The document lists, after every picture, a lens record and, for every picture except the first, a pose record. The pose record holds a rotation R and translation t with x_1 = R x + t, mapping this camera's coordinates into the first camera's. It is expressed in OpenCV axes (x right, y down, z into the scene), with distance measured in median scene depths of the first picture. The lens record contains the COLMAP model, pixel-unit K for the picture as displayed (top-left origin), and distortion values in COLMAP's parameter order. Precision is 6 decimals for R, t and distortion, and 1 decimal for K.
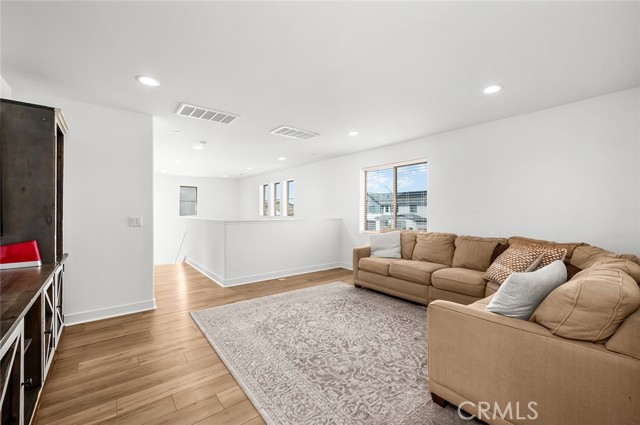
lens RADIAL K [[272.6, 0, 321.7], [0, 272.6, 211.3], [0, 0, 1]] dist [-0.000905, -0.000153]
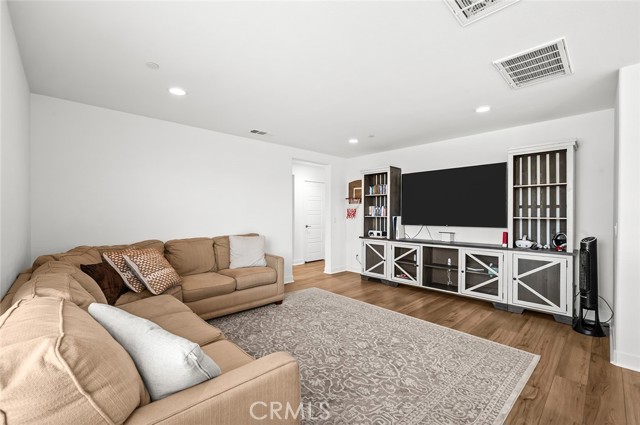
lens RADIAL K [[272.6, 0, 323.1], [0, 272.6, 213.7], [0, 0, 1]] dist [-0.000905, -0.000153]
pose [[-0.995305, -0.003110, -0.096735, 0.194207], [-0.003152, 0.999995, 0.000277, -0.004718], [0.096734, 0.000581, -0.995310, 2.055377]]
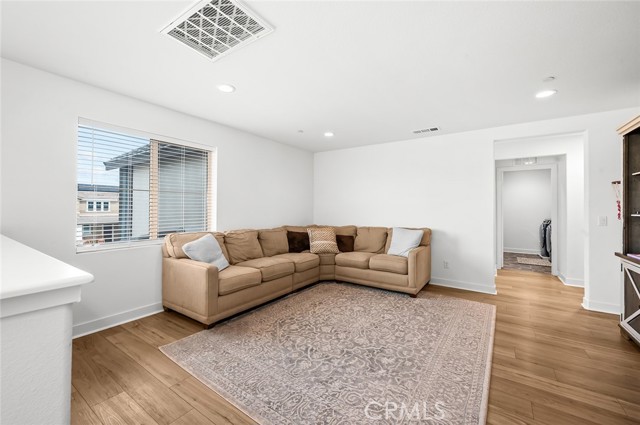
lens RADIAL K [[260.4, 0, 323.1], [0, 260.4, 208.6], [0, 0, 1]] dist [-0.000085, 0.000045]
pose [[-0.307775, -0.003788, 0.951452, -0.859481], [-0.006801, 0.999975, 0.001782, -0.004865], [-0.951435, -0.005922, -0.307793, 1.520885]]
